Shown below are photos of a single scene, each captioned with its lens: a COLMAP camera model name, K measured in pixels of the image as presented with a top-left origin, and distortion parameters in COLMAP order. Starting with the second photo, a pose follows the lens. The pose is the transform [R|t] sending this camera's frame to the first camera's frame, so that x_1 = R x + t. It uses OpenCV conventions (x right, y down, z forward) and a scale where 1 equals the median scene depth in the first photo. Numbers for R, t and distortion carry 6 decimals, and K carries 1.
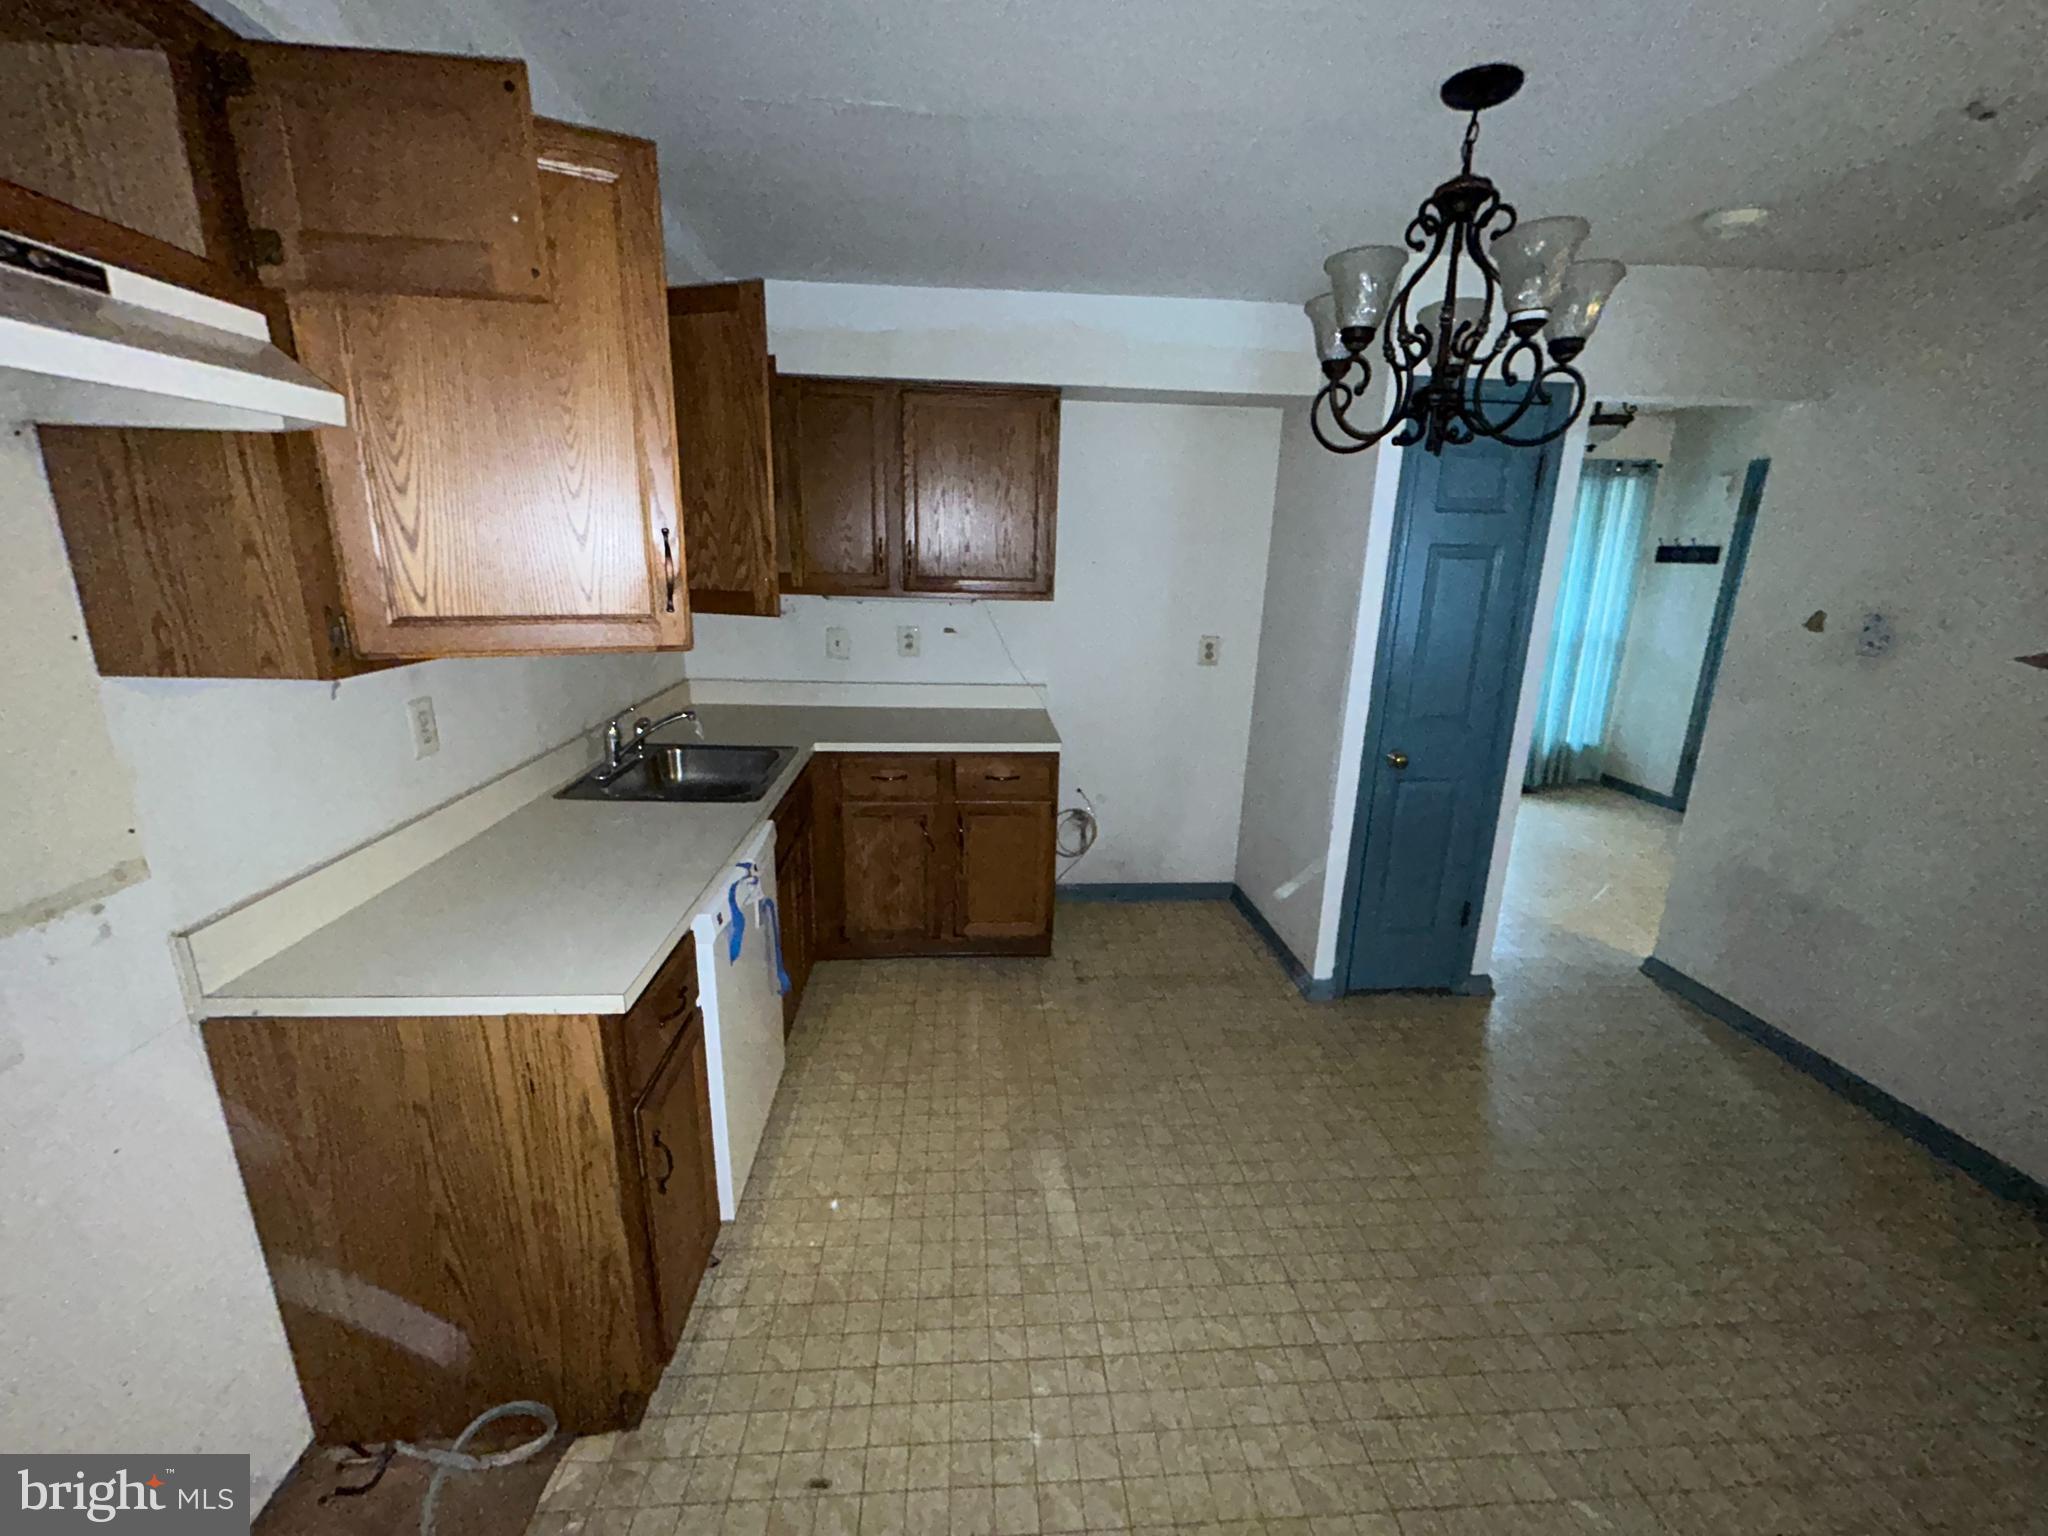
lens RADIAL K [[823.3, 0, 1016.7], [0, 823.3, 763.5], [0, 0, 1]] dist [0.000201, -0.000133]
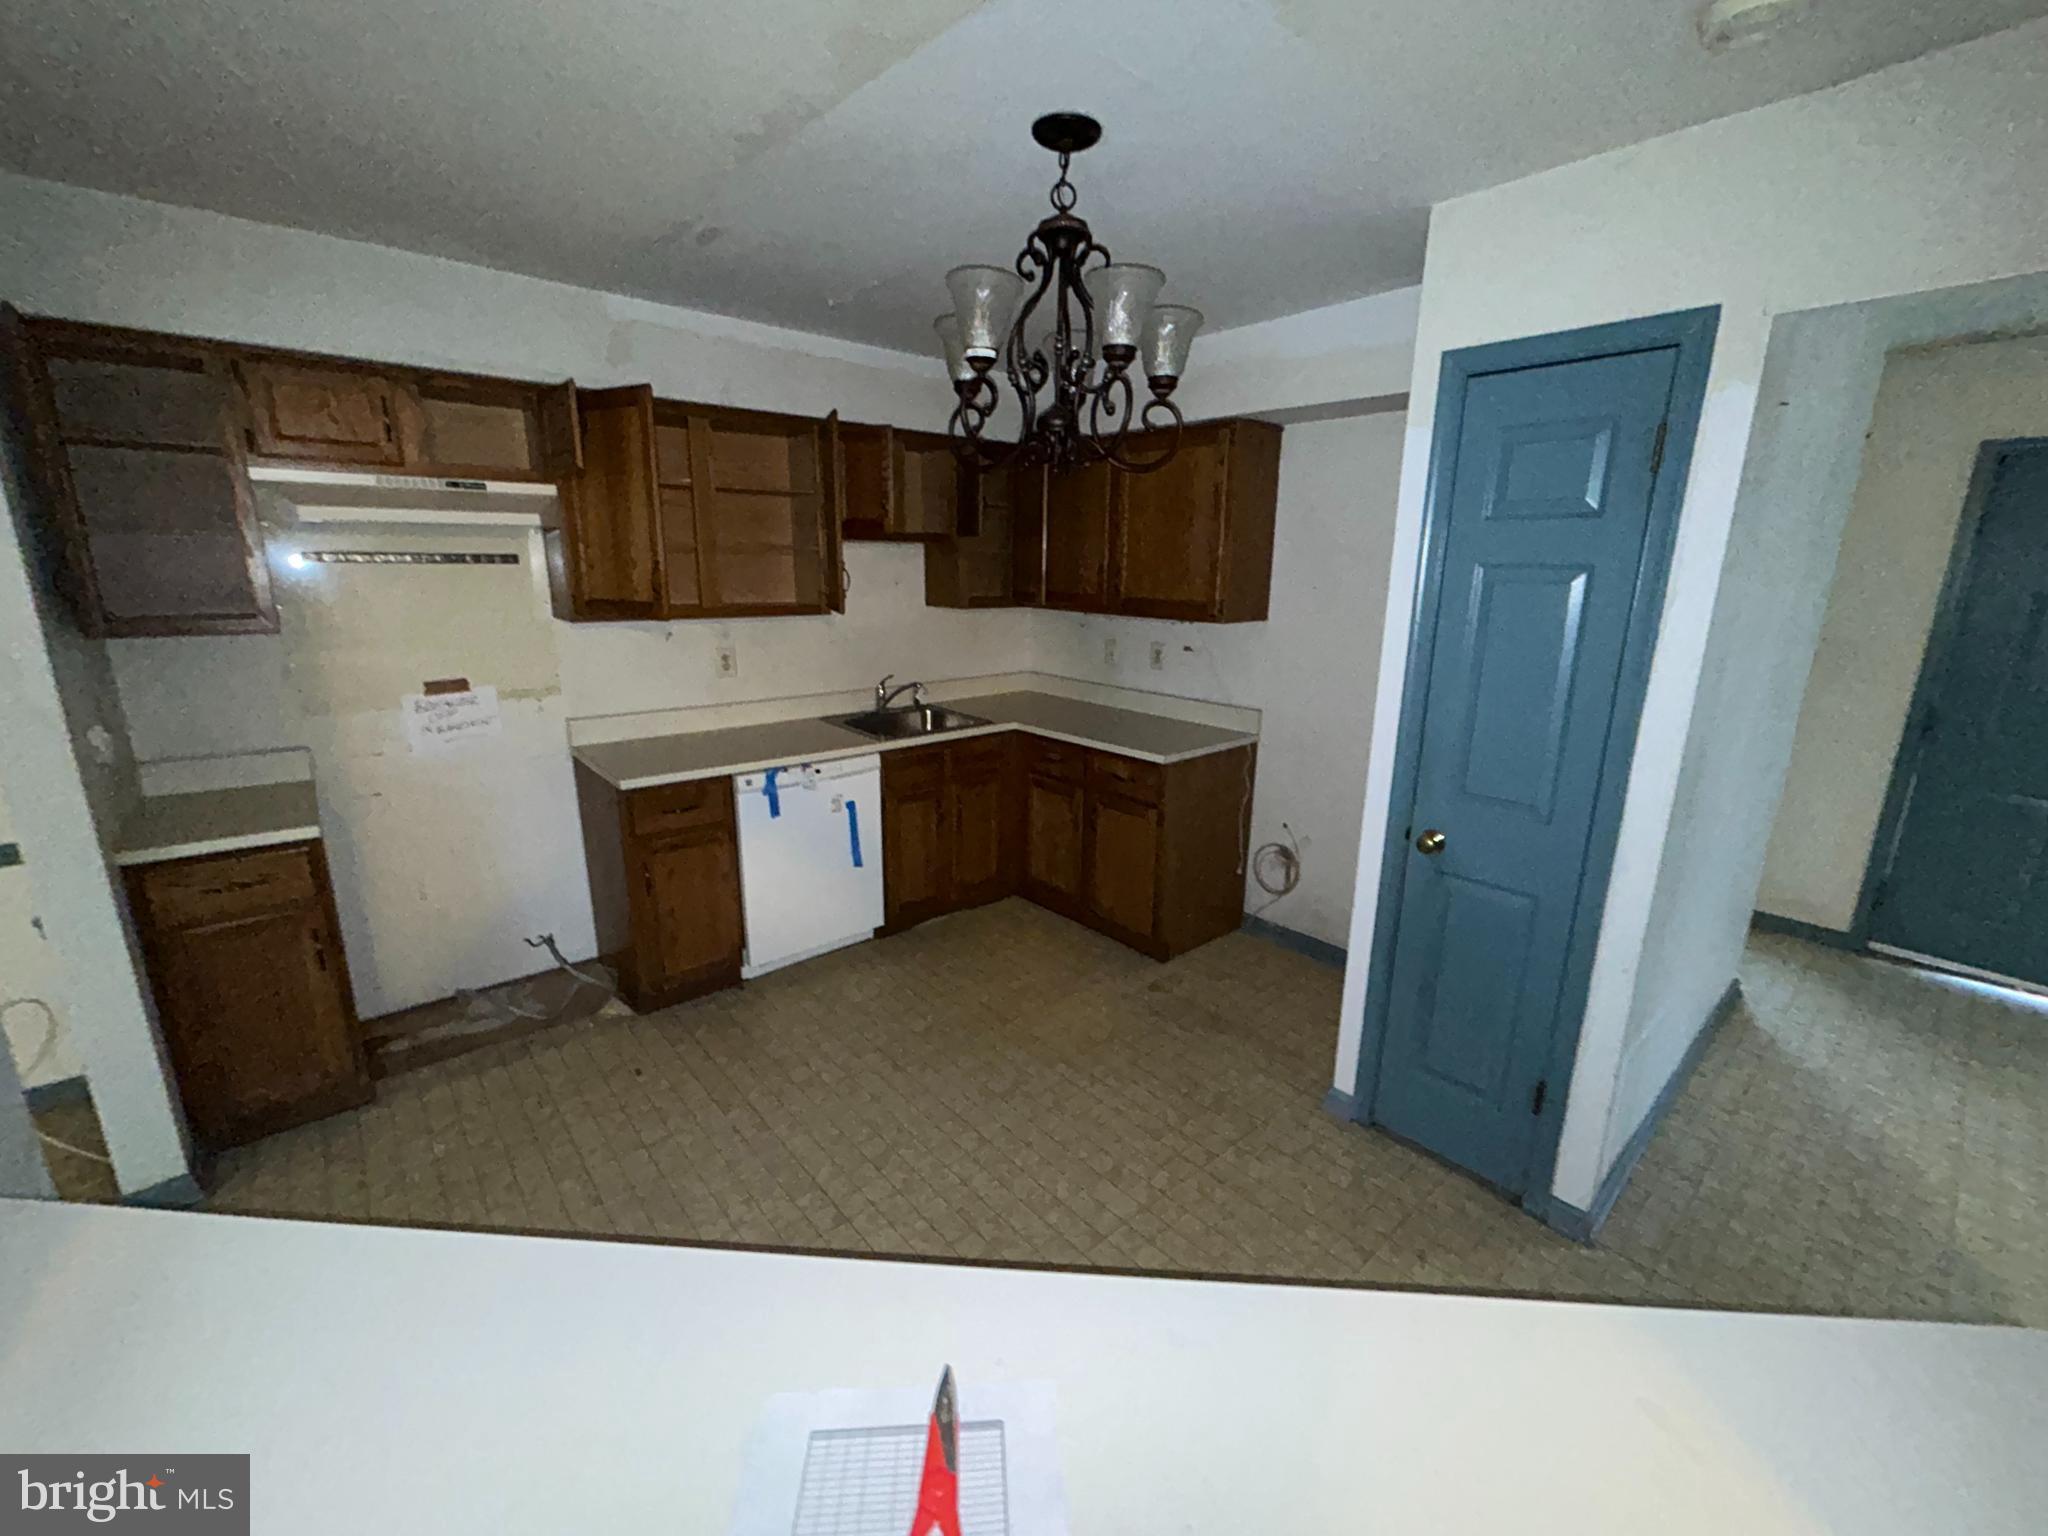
lens RADIAL K [[823.3, 0, 1027.2], [0, 823.3, 768.6], [0, 0, 1]] dist [0.000201, -0.000133]
pose [[0.605723, 0.189355, -0.772816, 0.730483], [-0.205680, 0.975521, 0.077813, -0.053679], [0.768632, 0.111820, 0.629842, 0.191429]]
